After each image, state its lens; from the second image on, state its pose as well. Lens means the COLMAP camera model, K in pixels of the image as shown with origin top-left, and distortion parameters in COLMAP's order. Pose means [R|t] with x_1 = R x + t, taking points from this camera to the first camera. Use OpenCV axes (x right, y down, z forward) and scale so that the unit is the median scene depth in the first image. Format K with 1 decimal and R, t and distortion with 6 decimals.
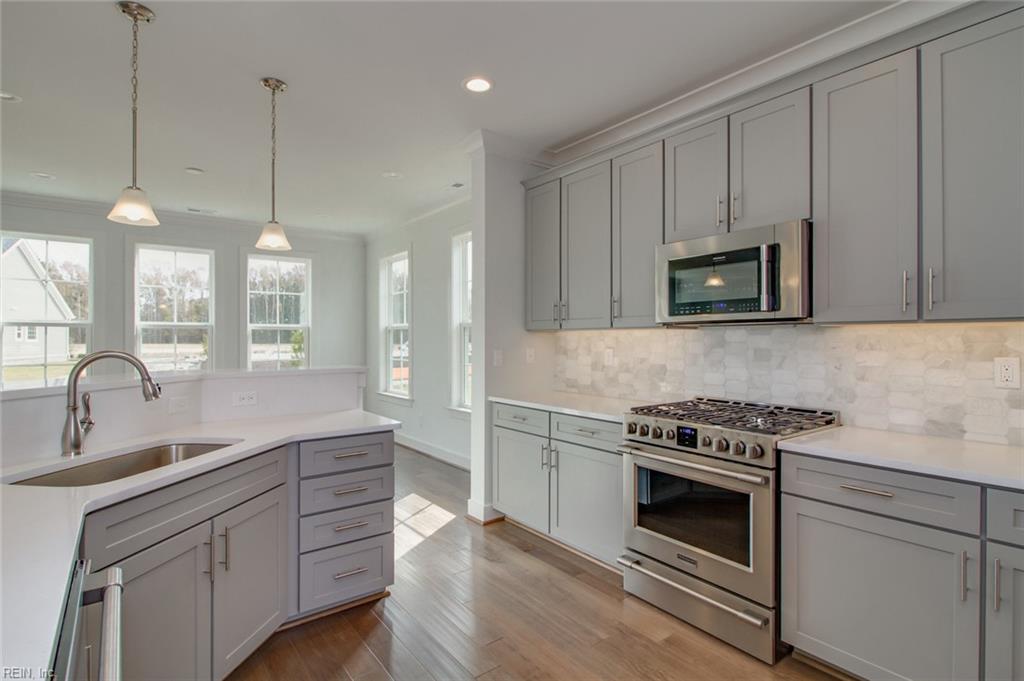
lens RADIAL K [[500.2, 0, 519.2], [0, 500.2, 337.7], [0, 0, 1]] dist [-0.000956, -0.000313]
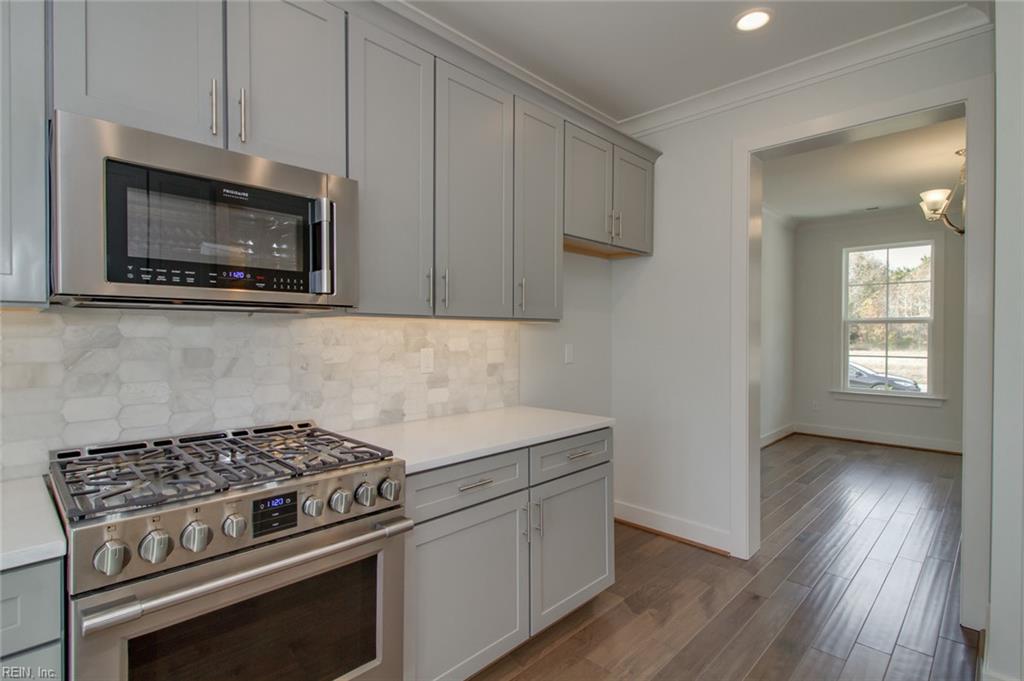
lens RADIAL K [[500.2, 0, 519.2], [0, 500.2, 337.7], [0, 0, 1]] dist [-0.000956, -0.000313]
pose [[-0.153711, -0.010856, 0.988056, -0.236881], [-0.008413, 0.999918, 0.009678, -0.000401], [-0.988080, -0.006825, -0.153790, 0.810780]]
